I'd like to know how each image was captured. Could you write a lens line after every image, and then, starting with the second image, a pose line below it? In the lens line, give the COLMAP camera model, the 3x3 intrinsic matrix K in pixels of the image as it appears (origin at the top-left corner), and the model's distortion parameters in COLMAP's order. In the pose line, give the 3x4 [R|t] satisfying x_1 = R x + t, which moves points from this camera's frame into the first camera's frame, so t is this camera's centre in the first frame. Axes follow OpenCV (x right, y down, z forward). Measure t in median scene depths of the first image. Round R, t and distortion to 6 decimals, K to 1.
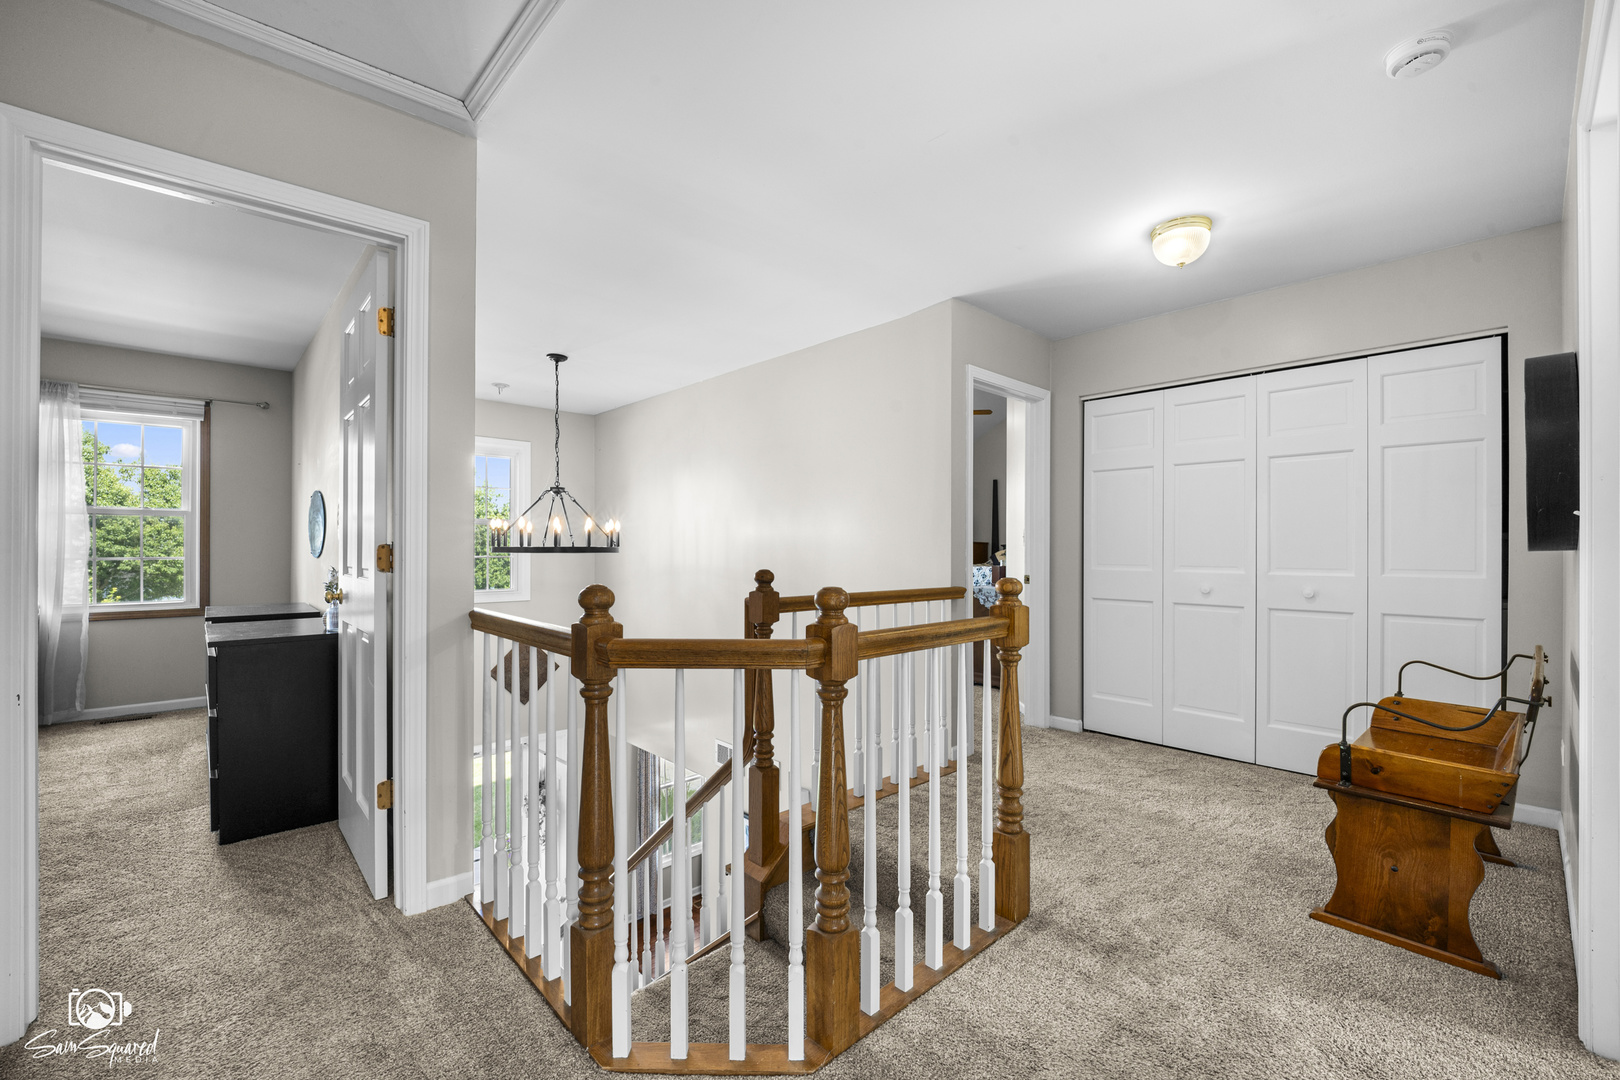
lens RADIAL K [[683.8, 0, 810.0], [0, 683.8, 540.0], [0, 0, 1]] dist [-0.018154, -0.000595]
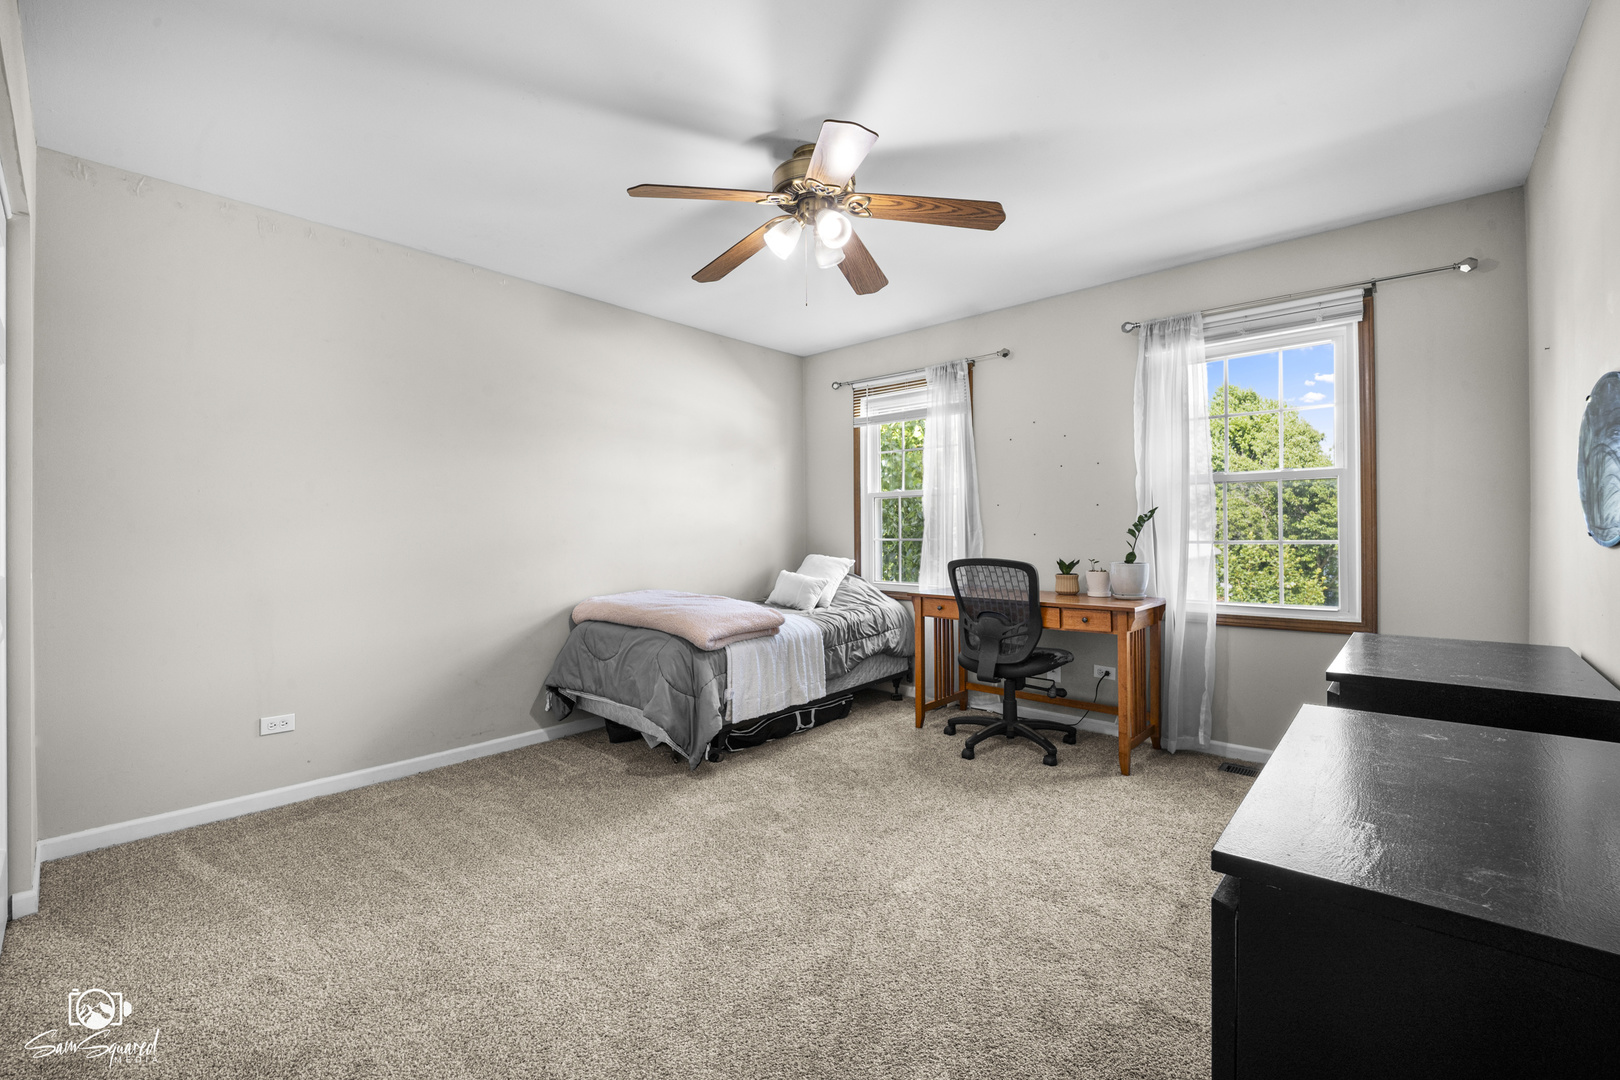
lens RADIAL K [[677.7, 0, 811.1], [0, 677.7, 534.7], [0, 0, 1]] dist [-0.032634, 0.007200]
pose [[0.088647, 0.001774, -0.996061, -0.357441], [0.015246, 0.999879, 0.003138, 0.010857], [0.995946, -0.015464, 0.088610, 0.463089]]
